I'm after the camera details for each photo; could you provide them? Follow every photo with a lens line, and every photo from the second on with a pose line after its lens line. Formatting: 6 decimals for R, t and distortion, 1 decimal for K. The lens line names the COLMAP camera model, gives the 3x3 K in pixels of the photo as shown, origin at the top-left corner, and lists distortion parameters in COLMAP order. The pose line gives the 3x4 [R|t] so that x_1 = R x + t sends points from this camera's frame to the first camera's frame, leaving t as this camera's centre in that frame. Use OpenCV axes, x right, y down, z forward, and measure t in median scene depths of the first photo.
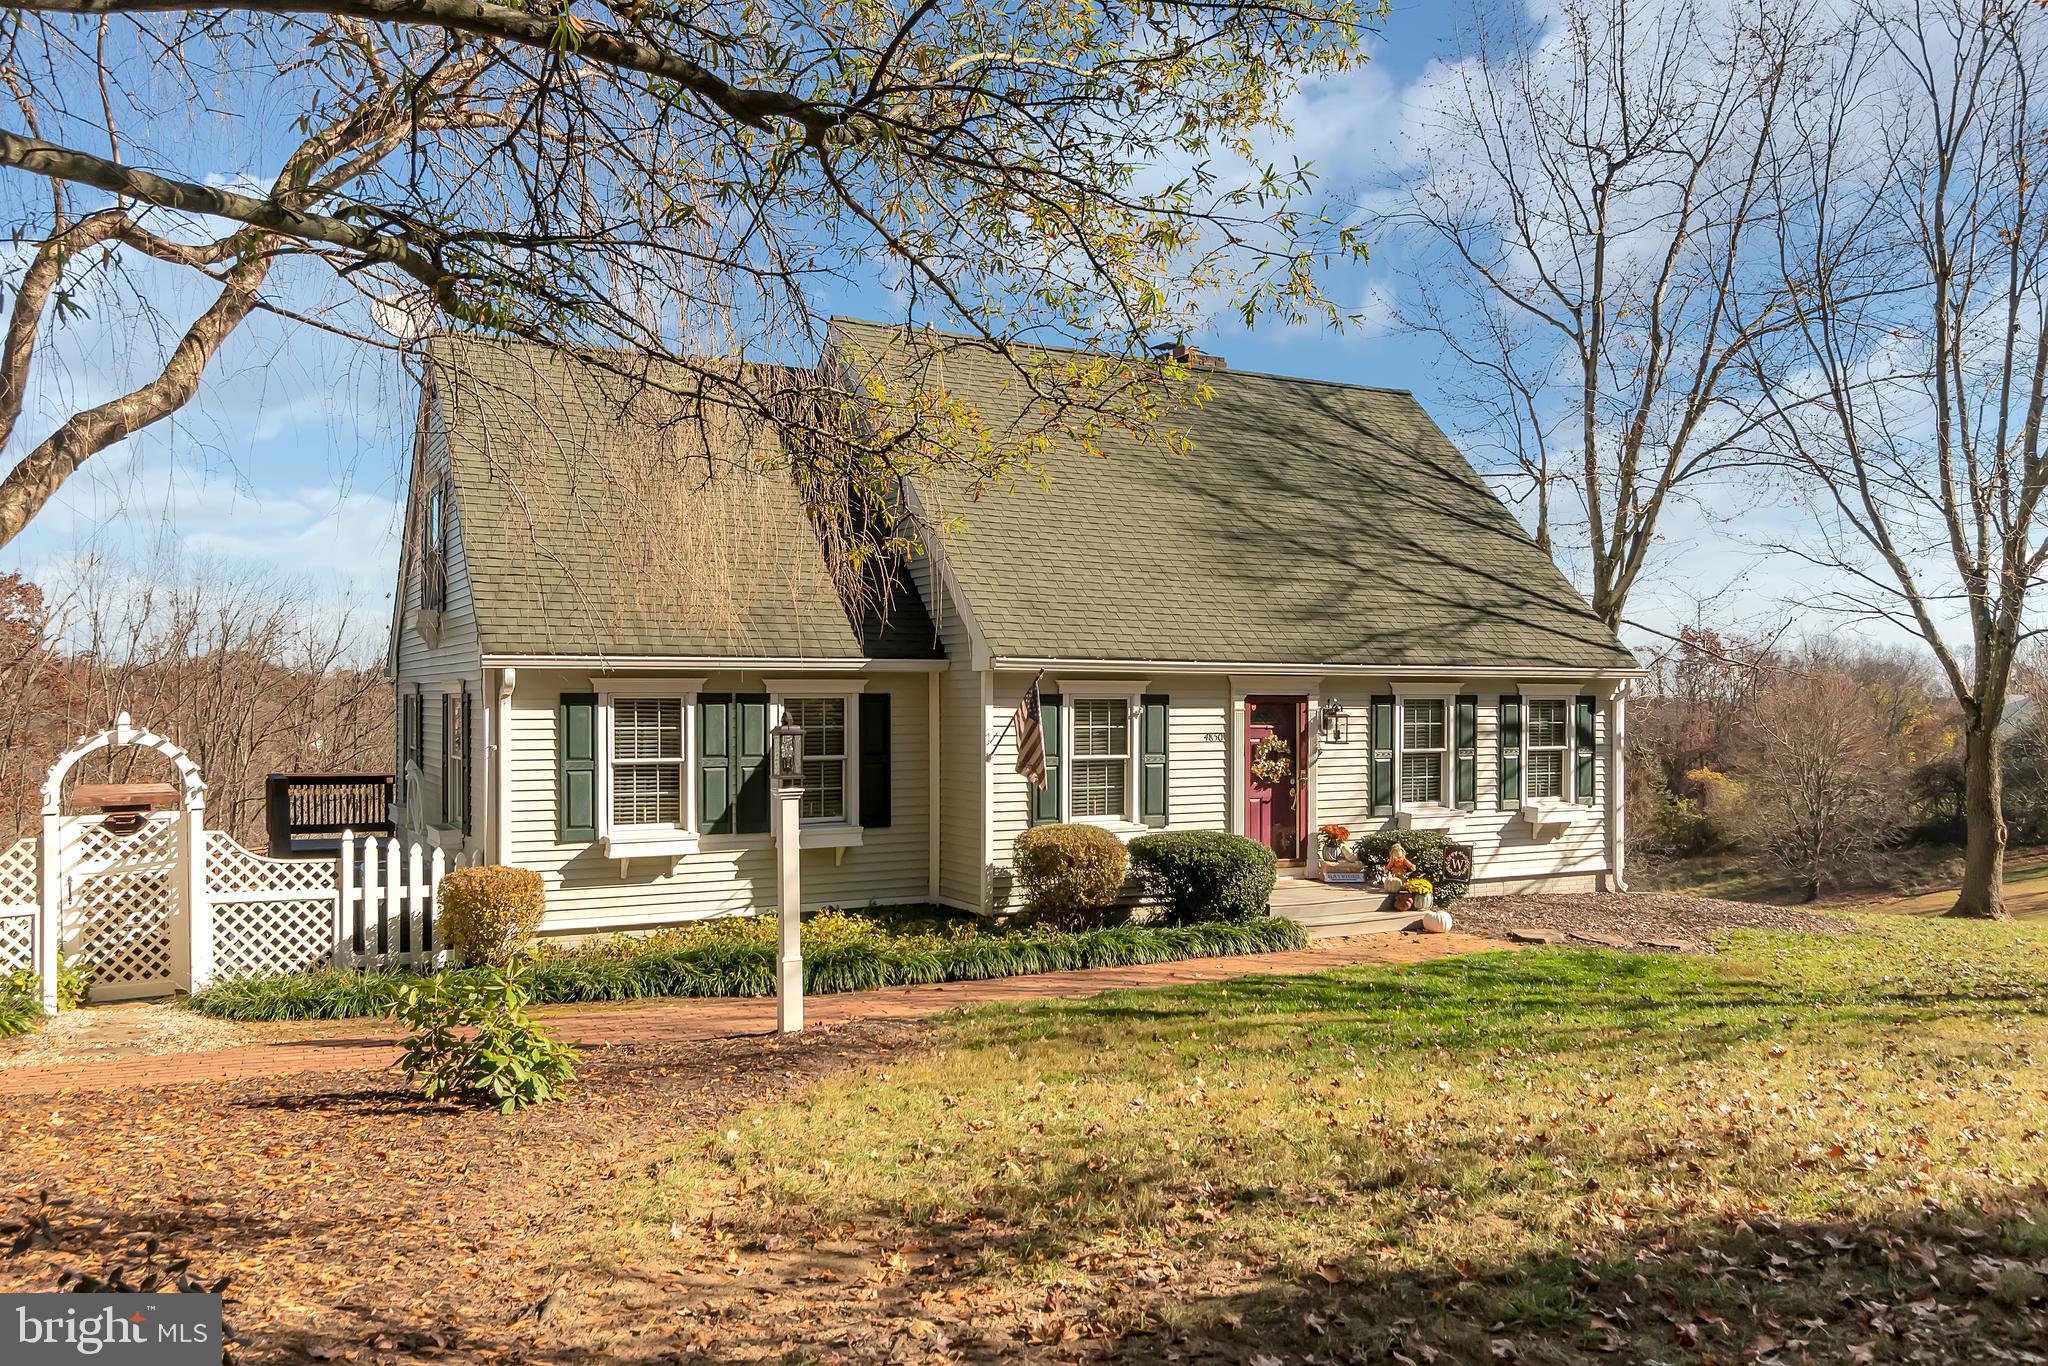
lens RADIAL K [[1464.1, 0, 1024.0], [0, 1464.1, 683.0], [0, 0, 1]] dist [-0.014266, 0.001576]
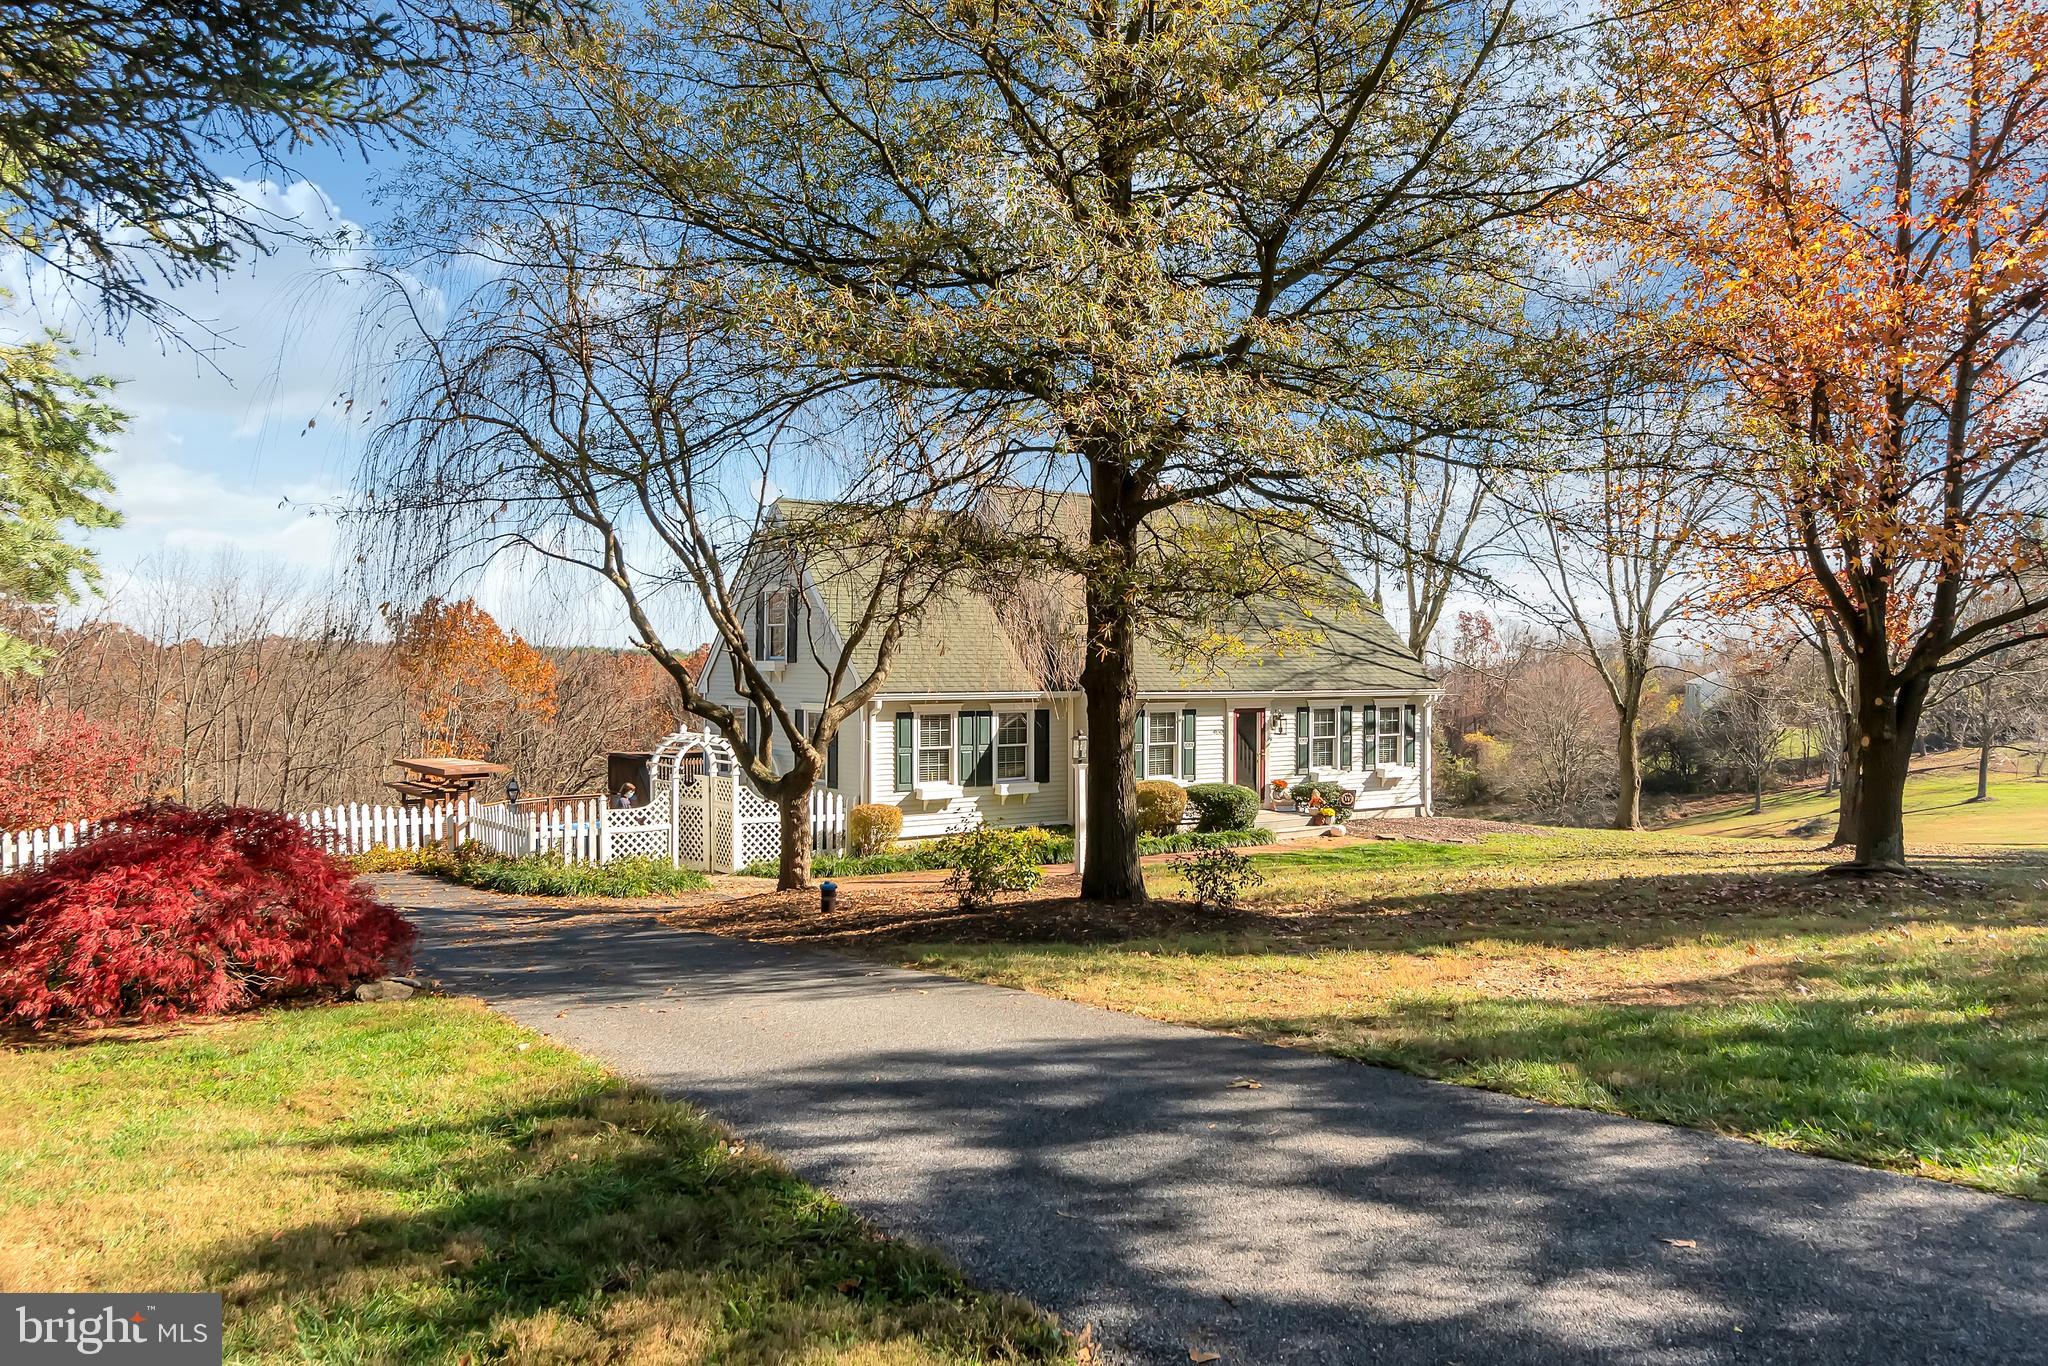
lens RADIAL K [[1358.3, 0, 1013.1], [0, 1358.3, 640.3], [0, 0, 1]] dist [-0.031284, 0.043411]
pose [[0.994430, 0.003887, 0.105328, -0.288595], [-0.002983, 0.999957, -0.008744, -0.058906], [-0.105357, 0.008381, 0.994399, -0.628099]]
